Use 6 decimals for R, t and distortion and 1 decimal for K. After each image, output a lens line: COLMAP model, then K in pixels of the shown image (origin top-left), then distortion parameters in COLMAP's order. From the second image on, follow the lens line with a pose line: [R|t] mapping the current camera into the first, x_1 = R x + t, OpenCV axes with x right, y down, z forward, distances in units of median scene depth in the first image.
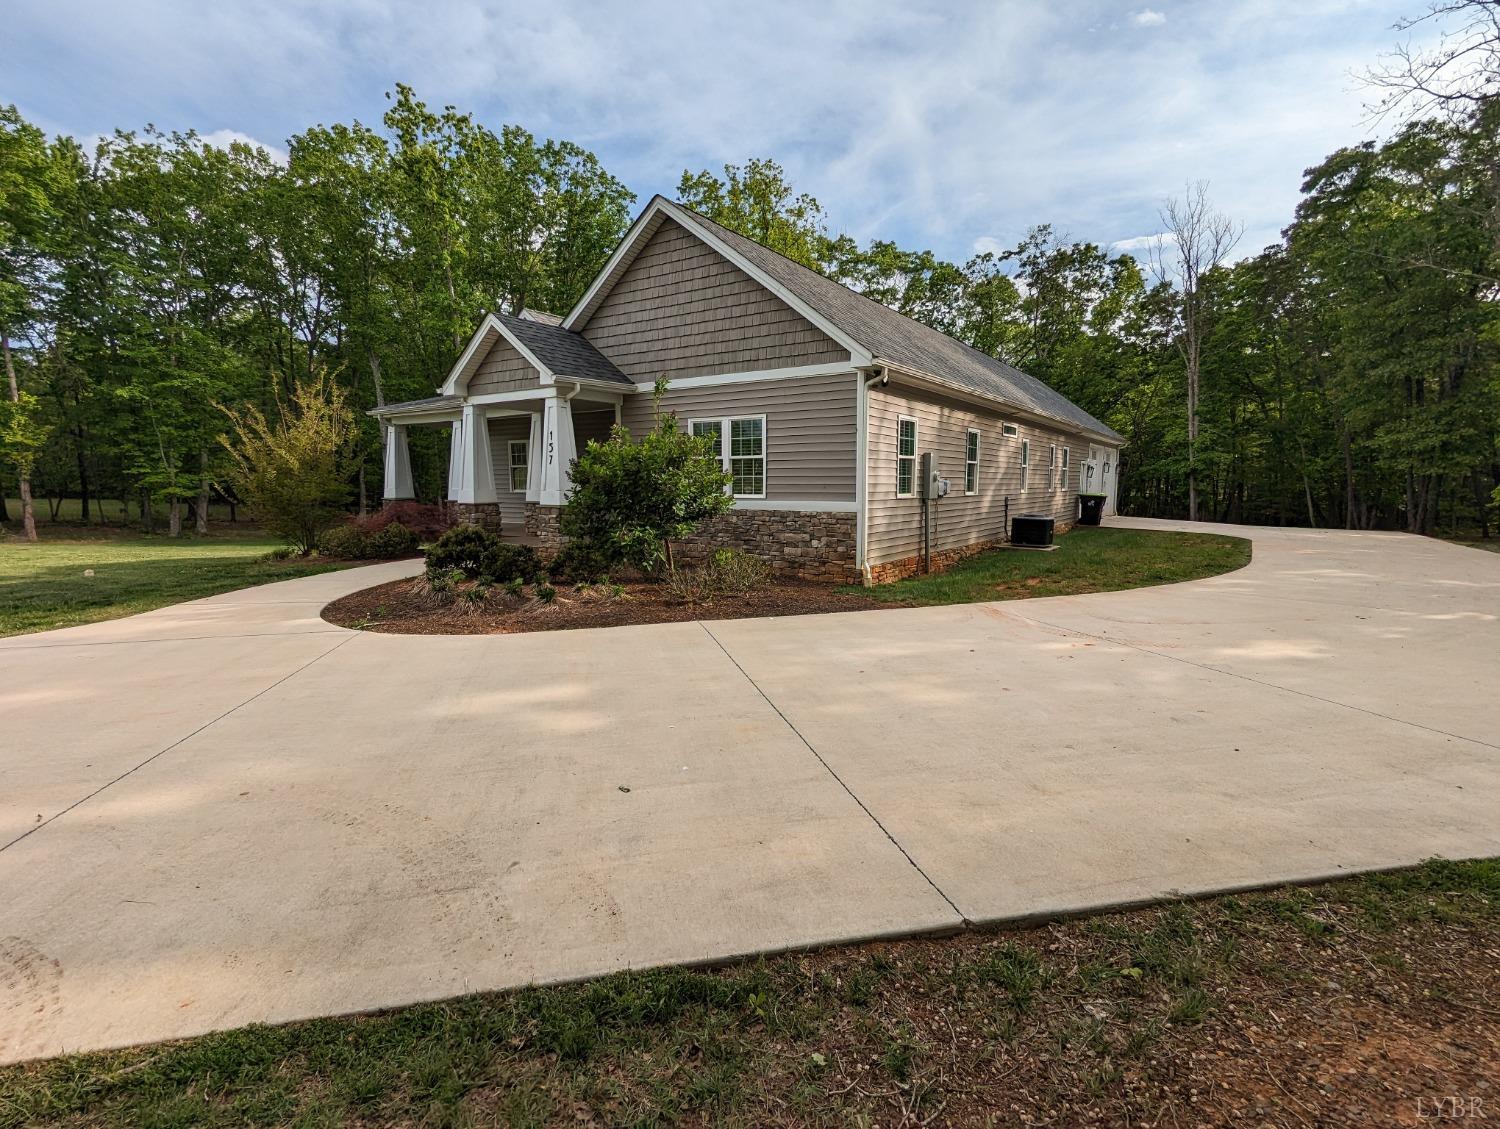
lens RADIAL K [[753.8, 0, 748.0], [0, 753.8, 504.9], [0, 0, 1]] dist [0.031496, 0.000185]
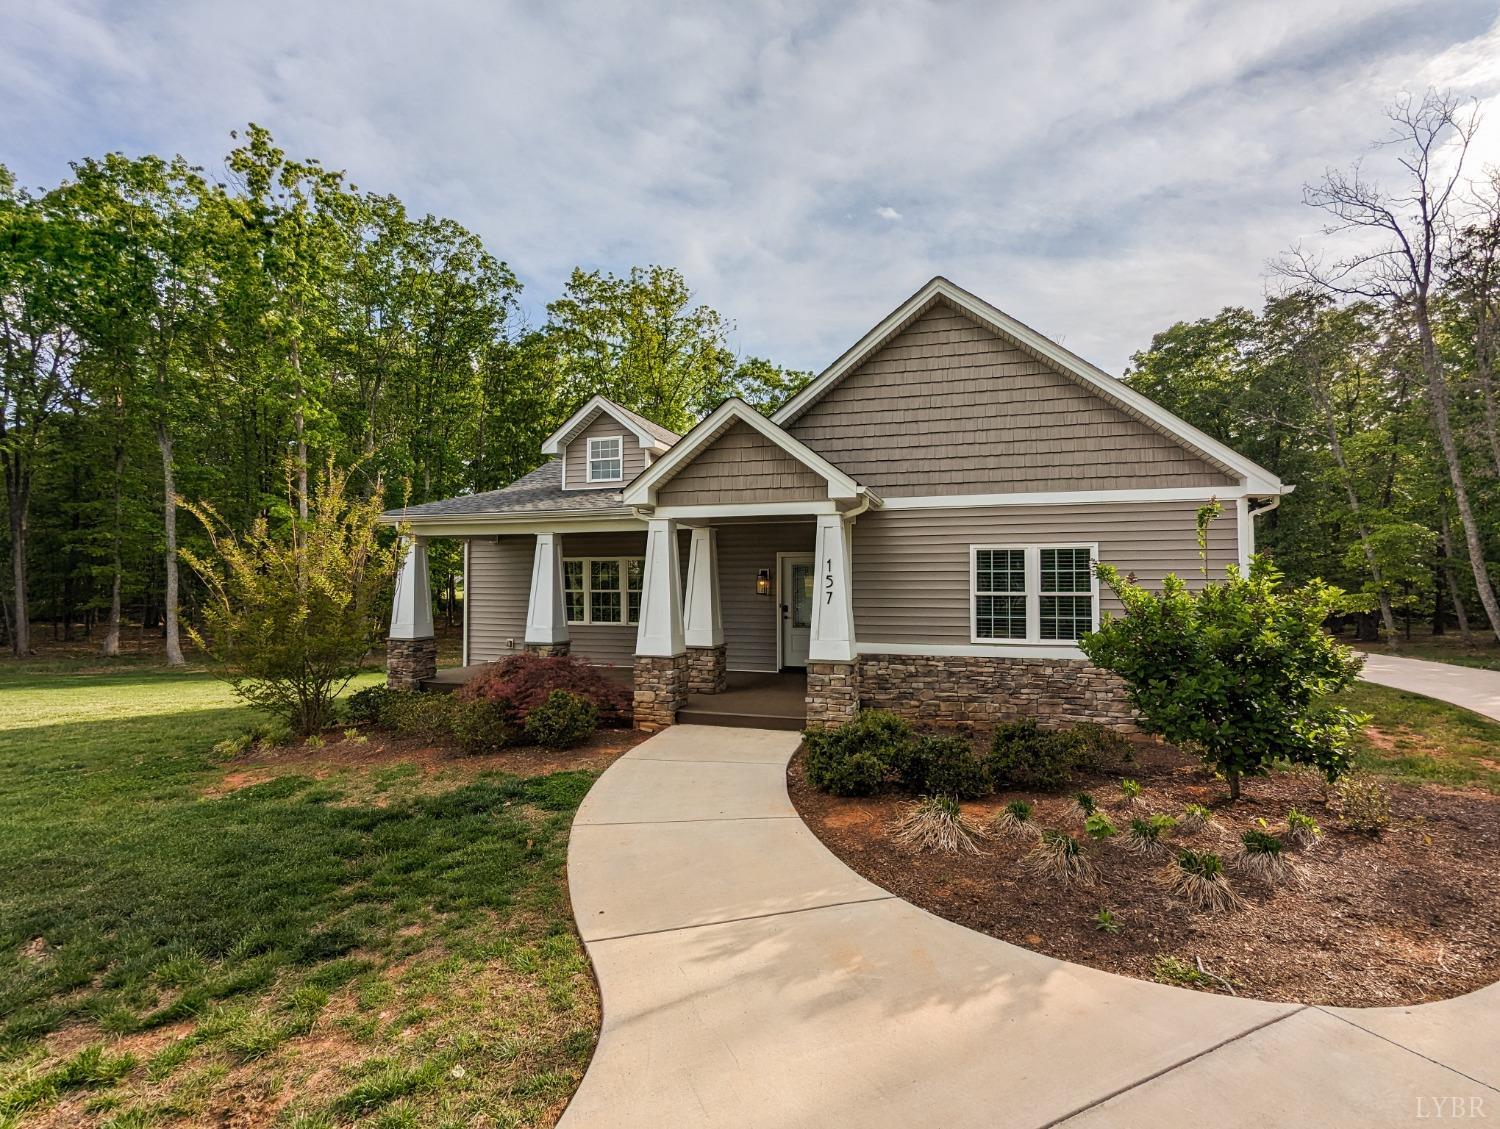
lens RADIAL K [[715.1, 0, 756.0], [0, 715.1, 515.0], [0, 0, 1]] dist [0.005227, 0.000806]
pose [[0.942315, 0.027484, 0.333596, -0.184758], [0.012747, 0.992954, -0.117813, -0.019559], [-0.334484, 0.115270, 0.935325, 0.120105]]
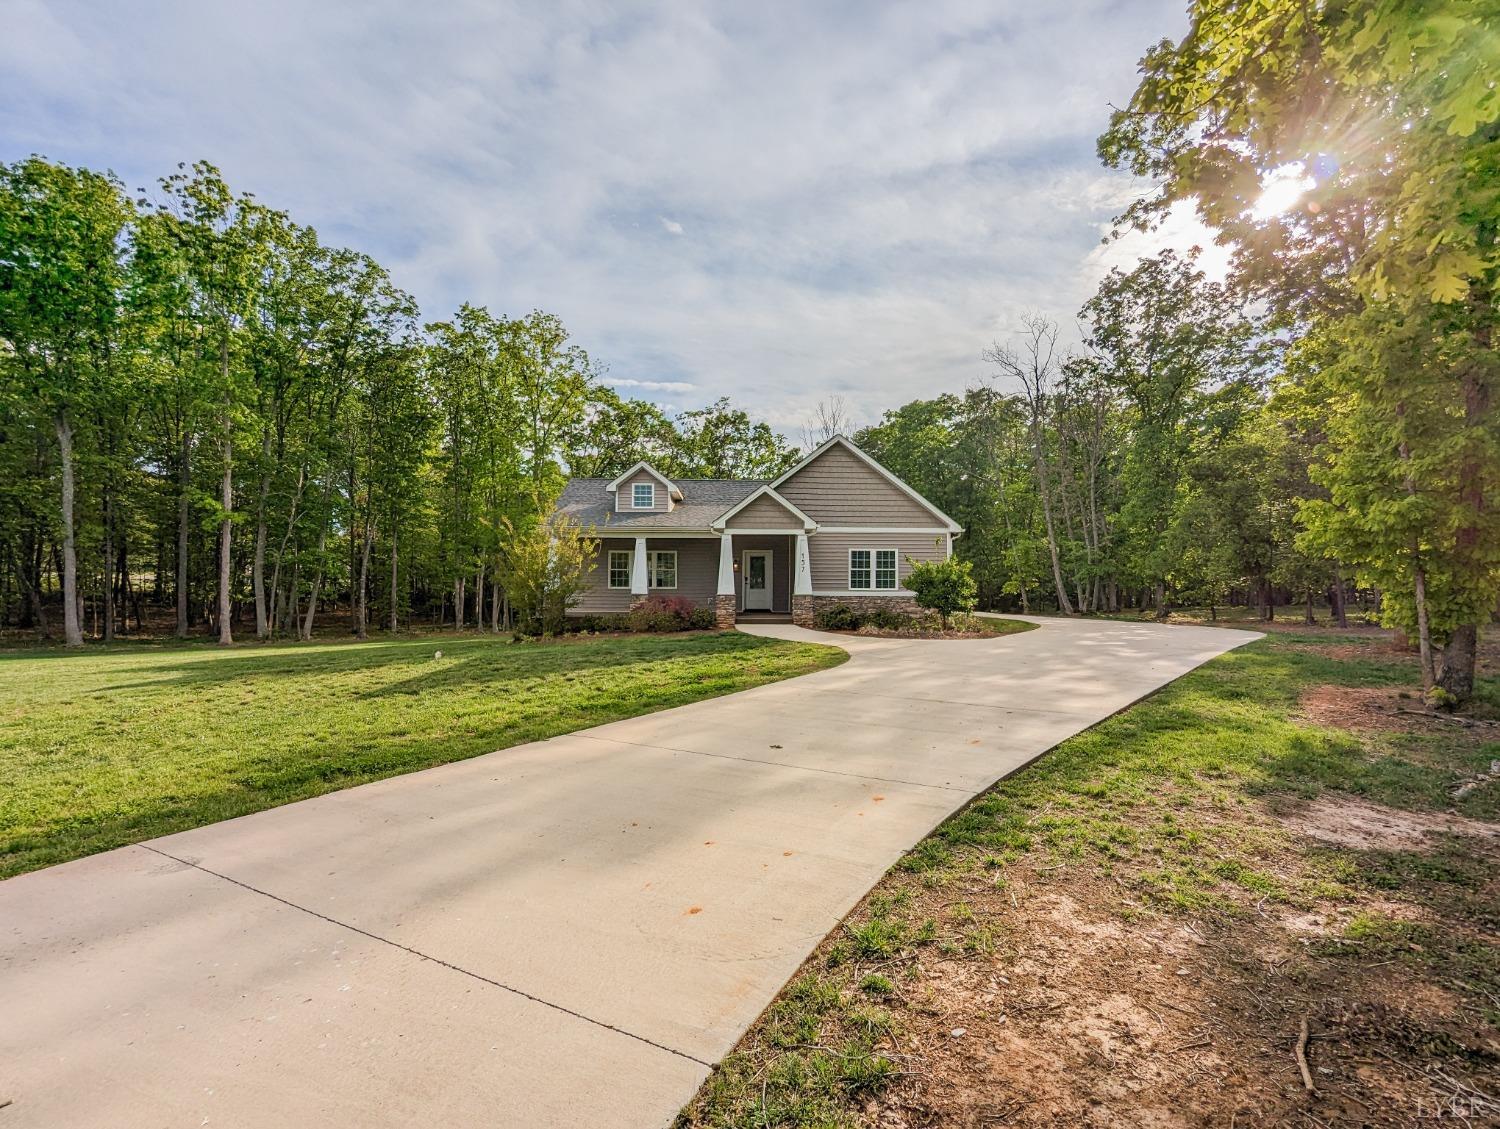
lens RADIAL K [[721.2, 0, 755.4], [0, 721.2, 561.7], [0, 0, 1]] dist [0.000803, 0.000877]
pose [[0.784238, 0.015486, 0.620266, -0.458187], [0.018137, 0.998689, -0.047866, -0.000091], [-0.620194, 0.048788, 0.782930, -0.084311]]
